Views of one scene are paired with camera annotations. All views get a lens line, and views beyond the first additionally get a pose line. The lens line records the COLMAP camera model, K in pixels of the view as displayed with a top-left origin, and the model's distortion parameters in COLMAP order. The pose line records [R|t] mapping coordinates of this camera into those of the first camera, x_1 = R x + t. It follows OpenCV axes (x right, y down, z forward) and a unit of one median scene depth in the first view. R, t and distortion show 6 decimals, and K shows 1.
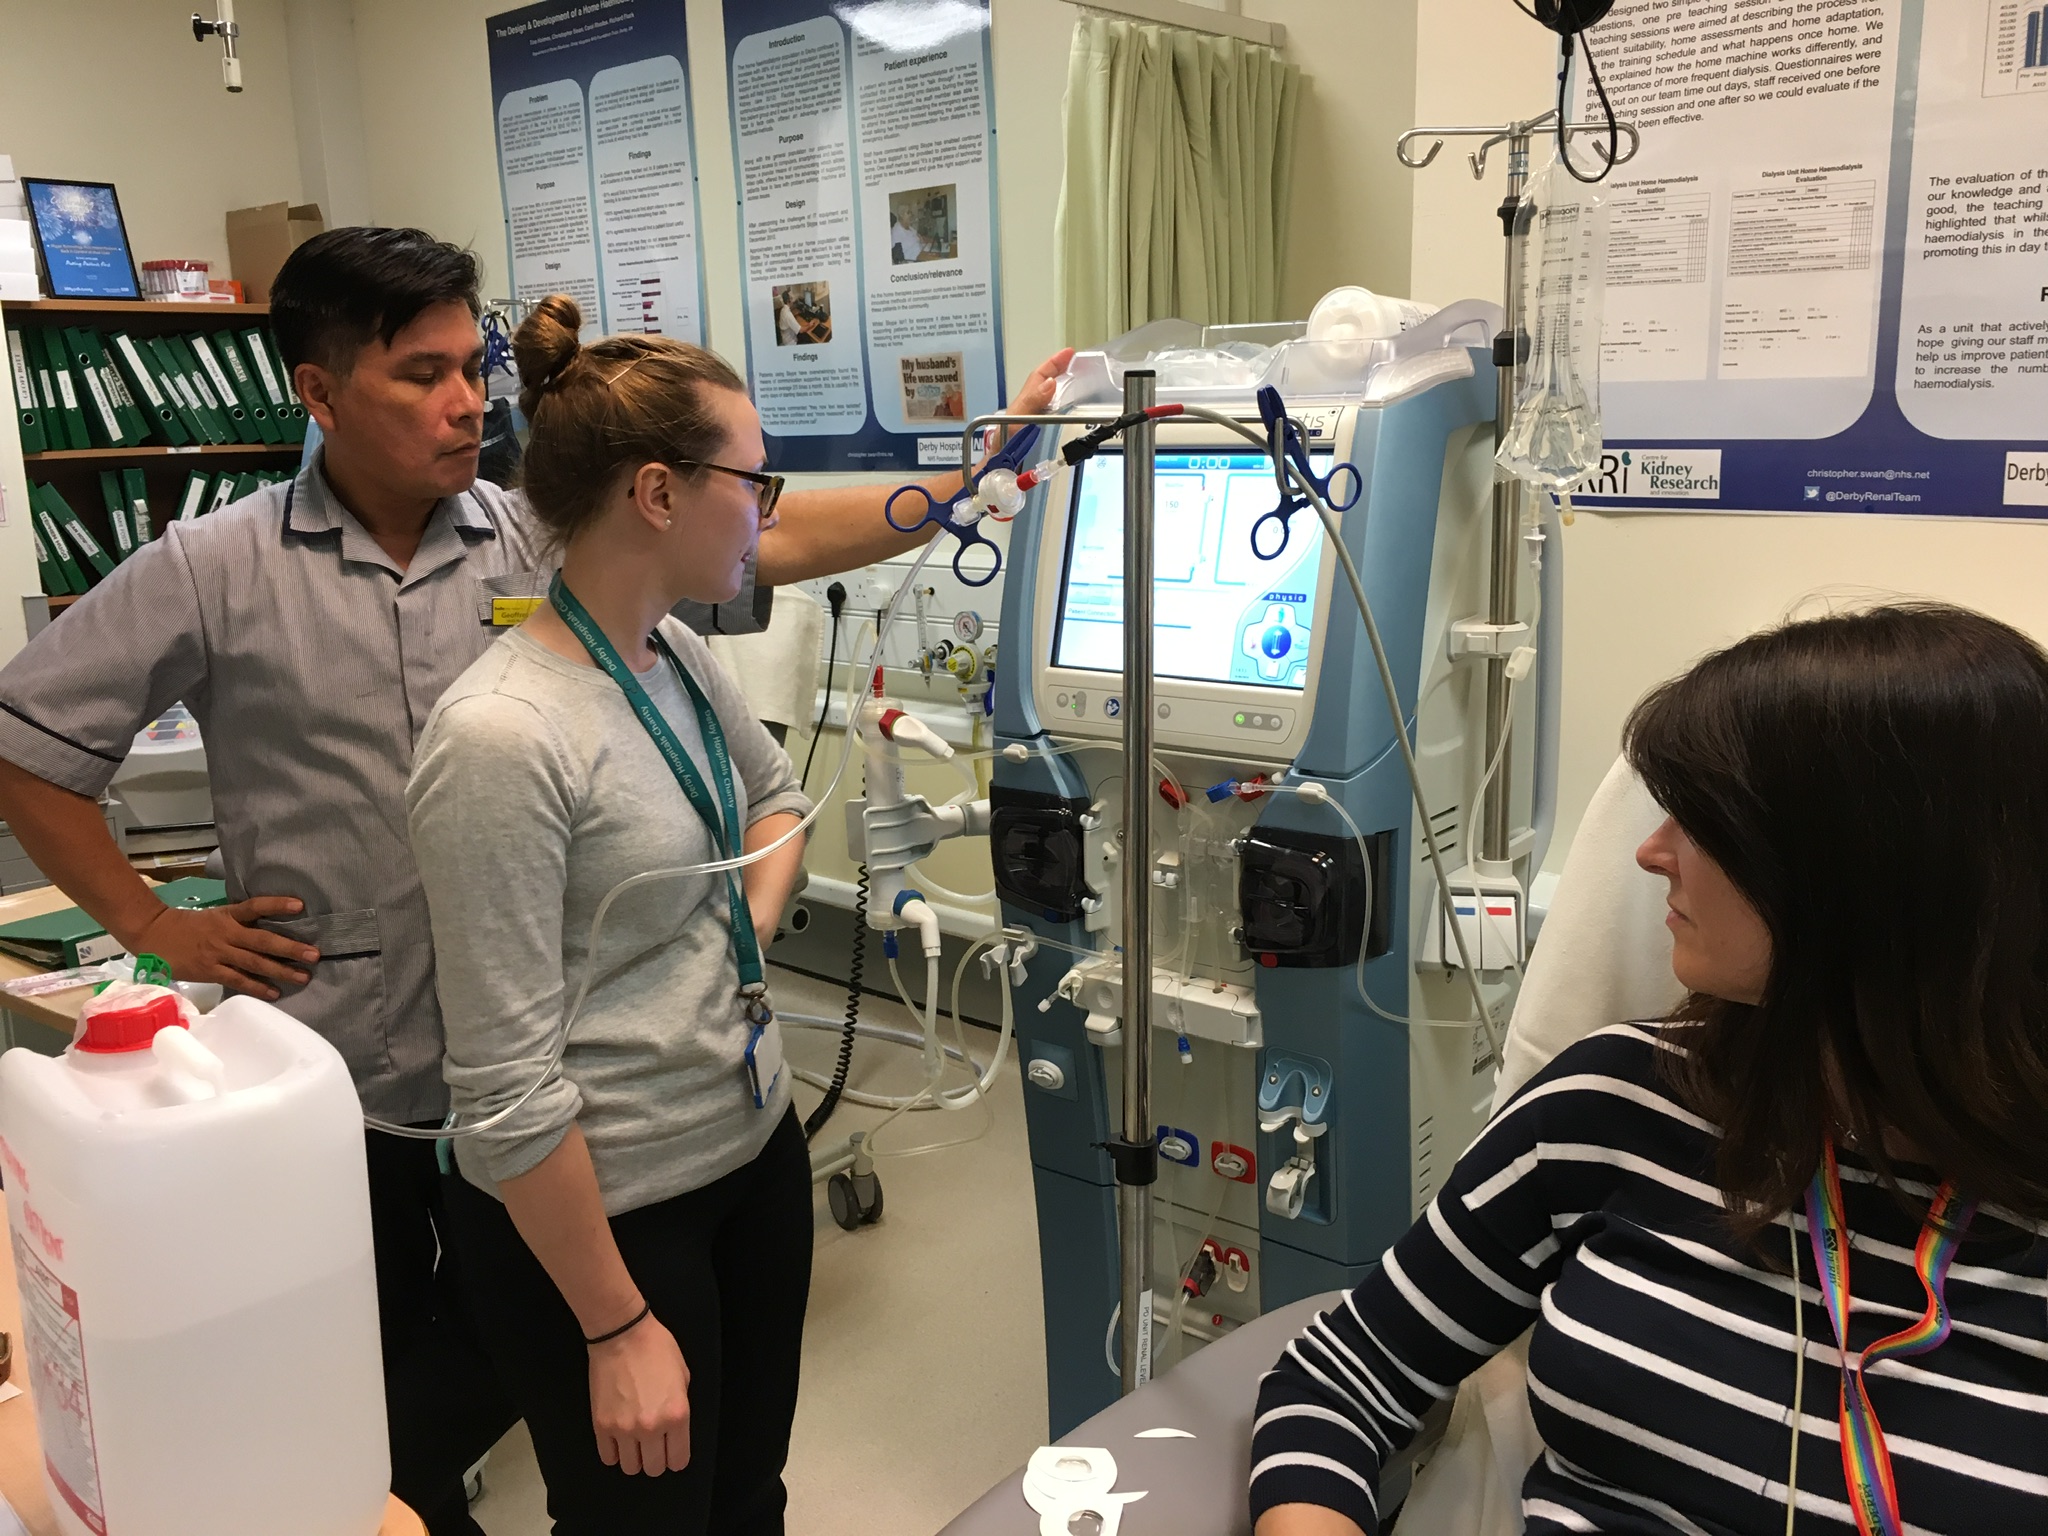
lens RADIAL K [[1759.6, 0, 1006.7], [0, 1759.6, 756.7], [0, 0, 1]] dist [0.072439, -0.095973]
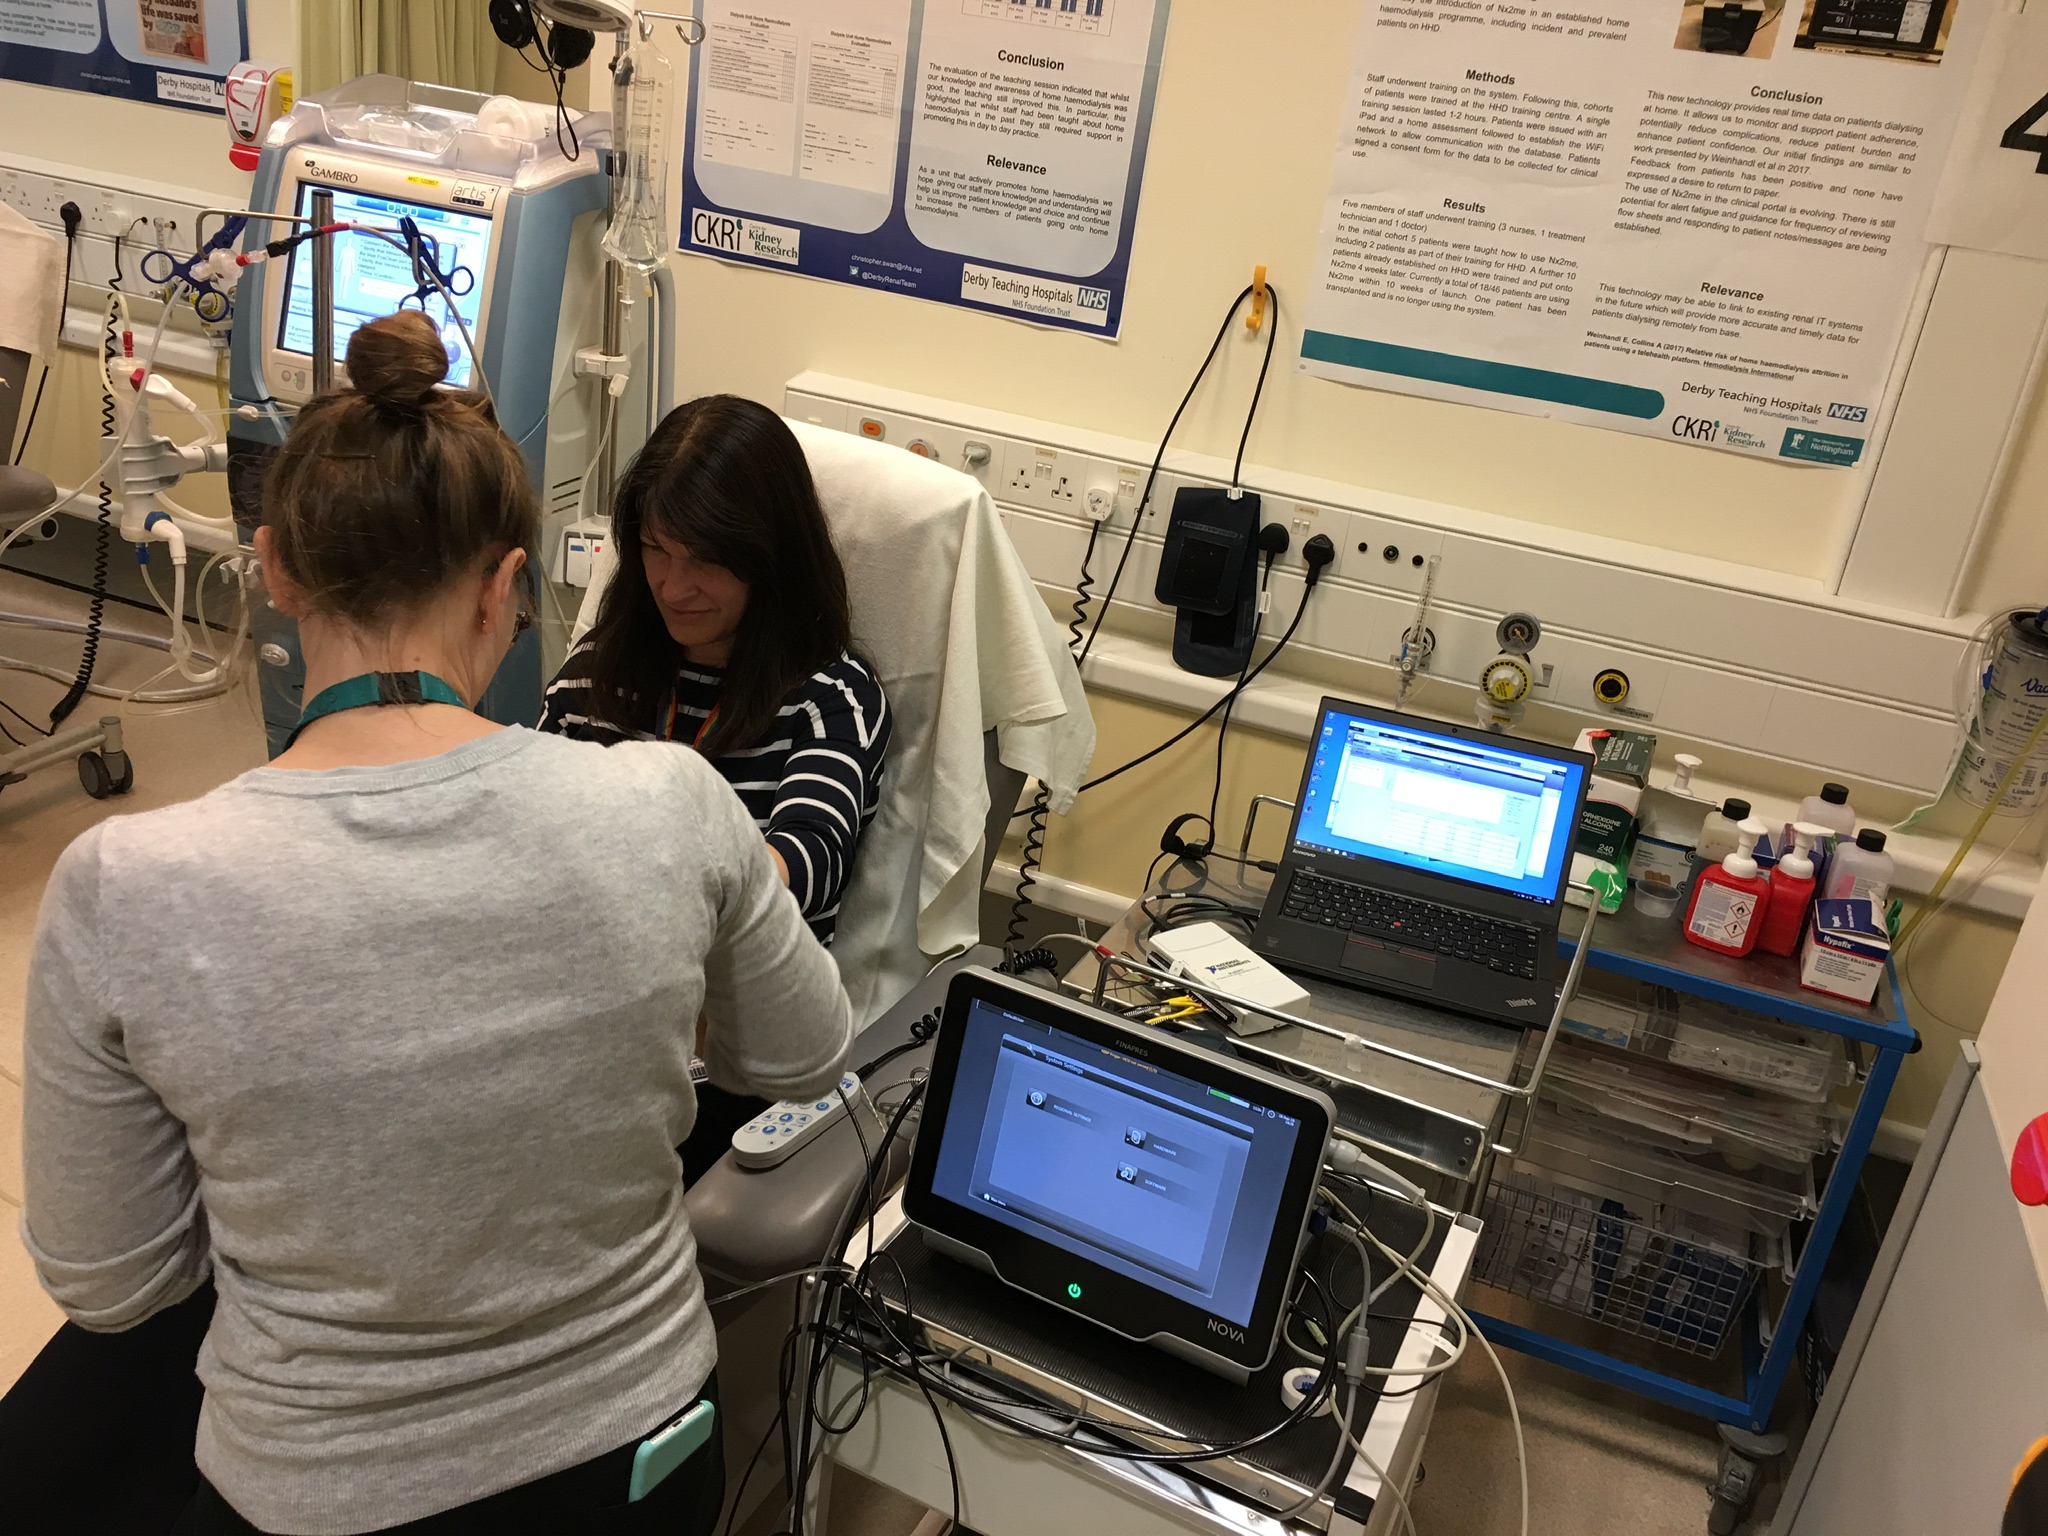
lens RADIAL K [[1759.6, 0, 1032.8], [0, 1759.6, 758.4], [0, 0, 1]] dist [0.072439, -0.095973]
pose [[0.918528, 0.000066, 0.395357, 0.018094], [-0.081033, 0.978802, 0.188098, -0.047982], [-0.386964, -0.204810, 0.899062, -0.490795]]
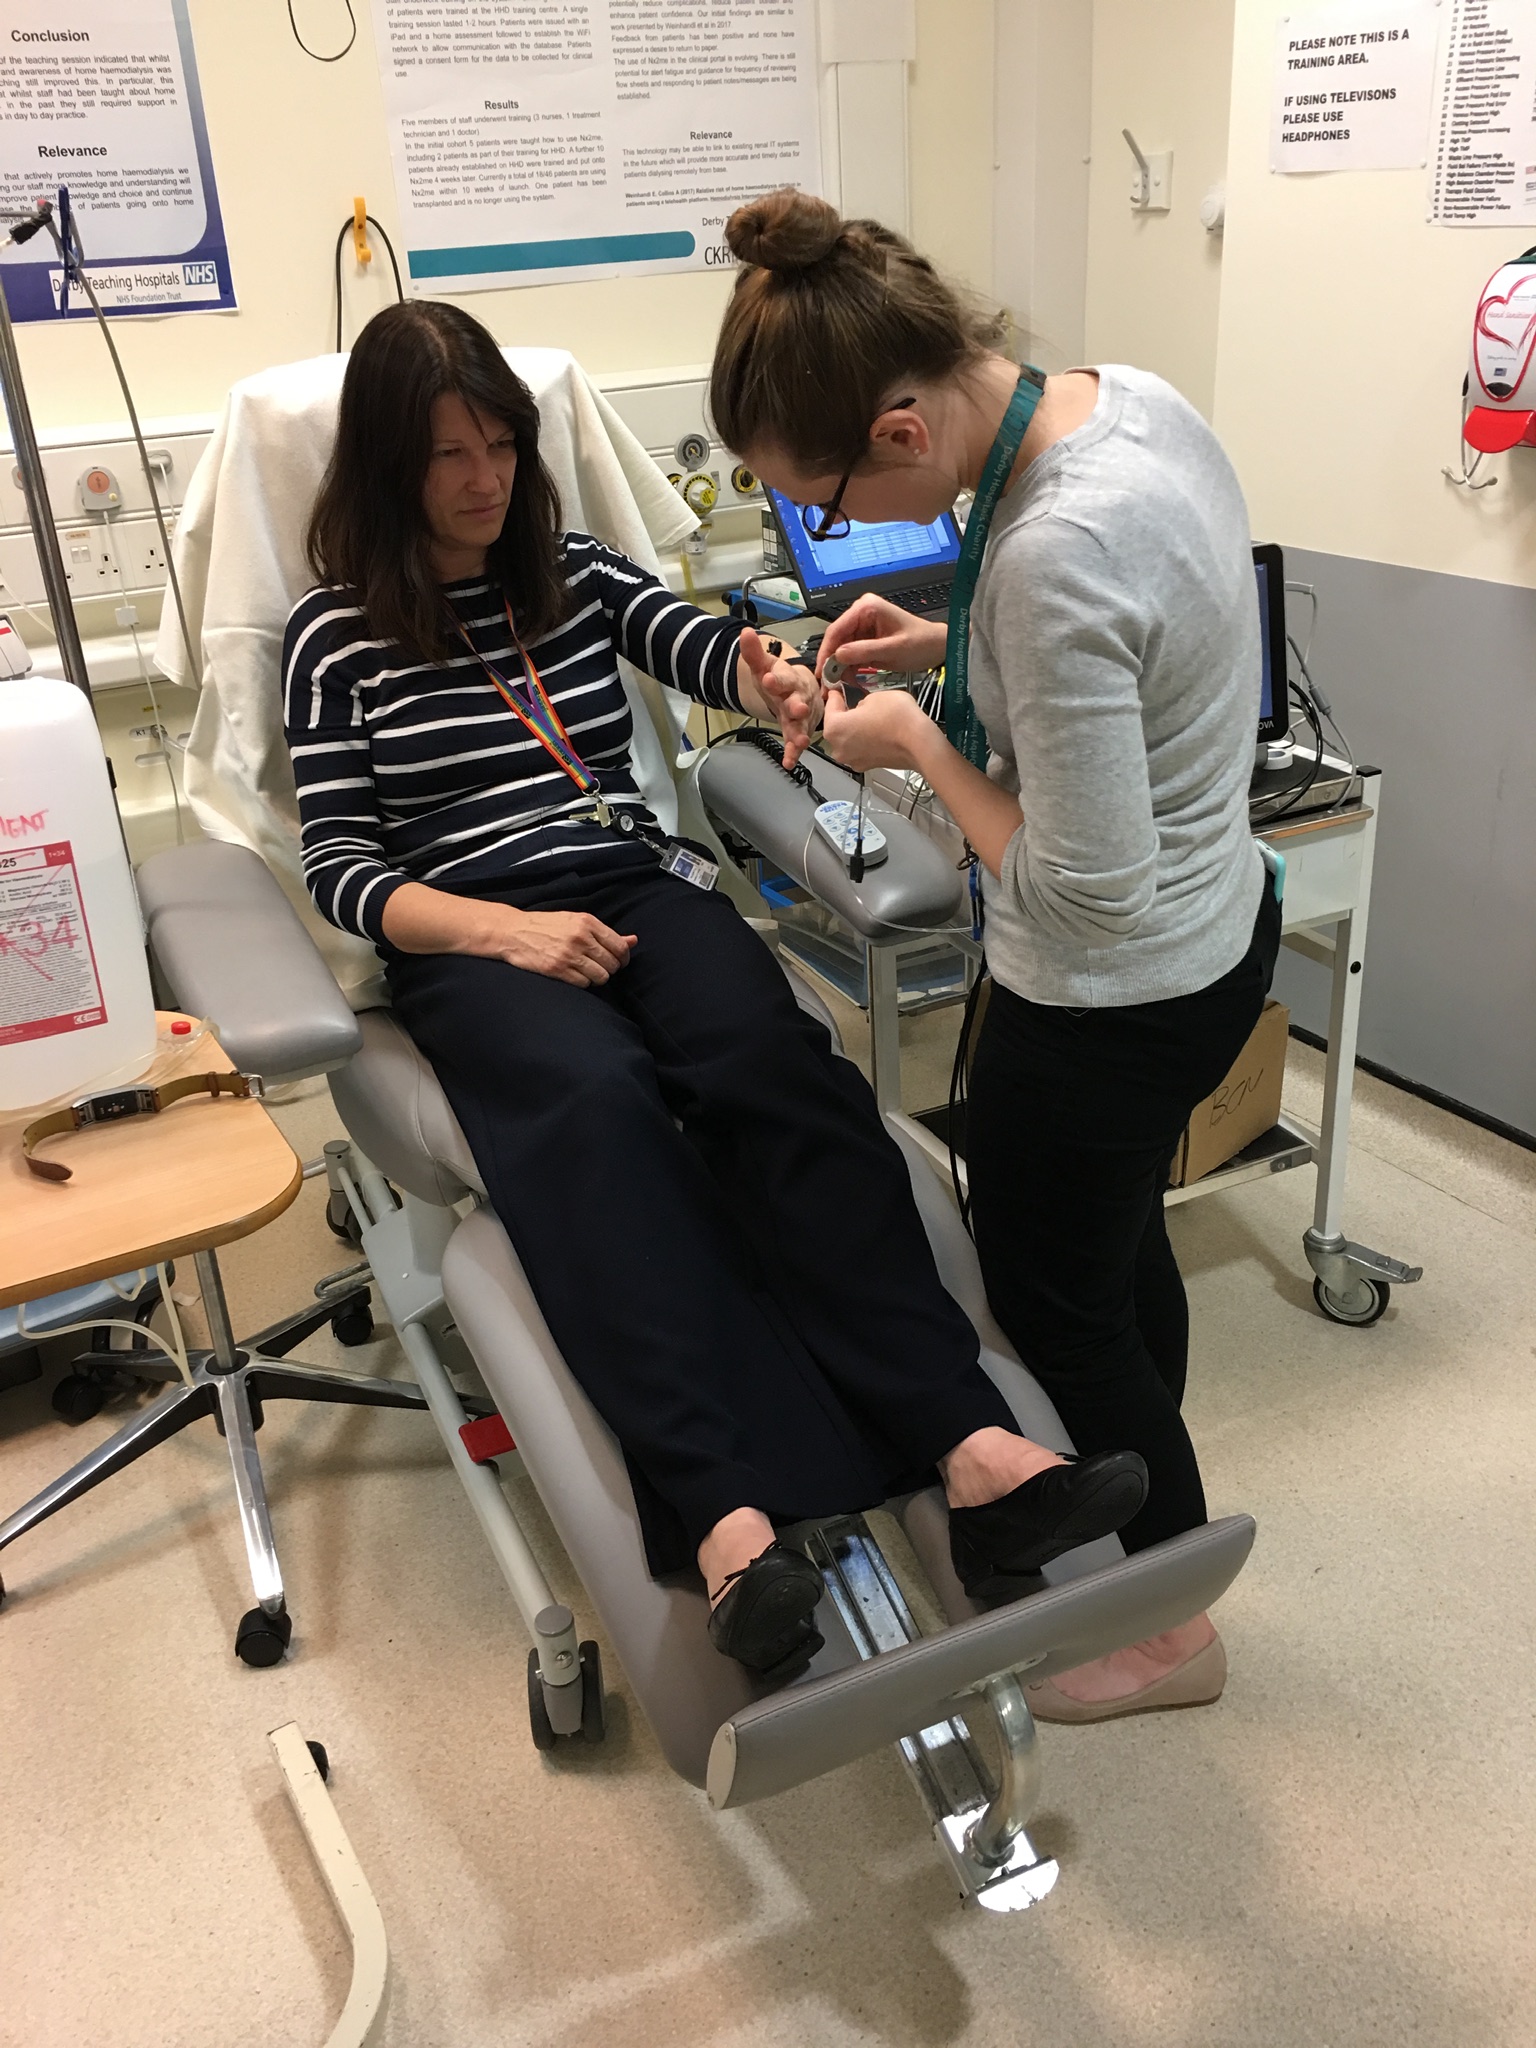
lens RADIAL K [[1759.6, 0, 773.0], [0, 1759.6, 1012.6], [0, 0, 1]] dist [0.072439, -0.095973]
pose [[0.307681, -0.387969, 0.868800, -0.766255], [0.236253, 0.915650, 0.325222, 0.047508], [-0.921692, 0.105192, 0.373387, -0.003383]]
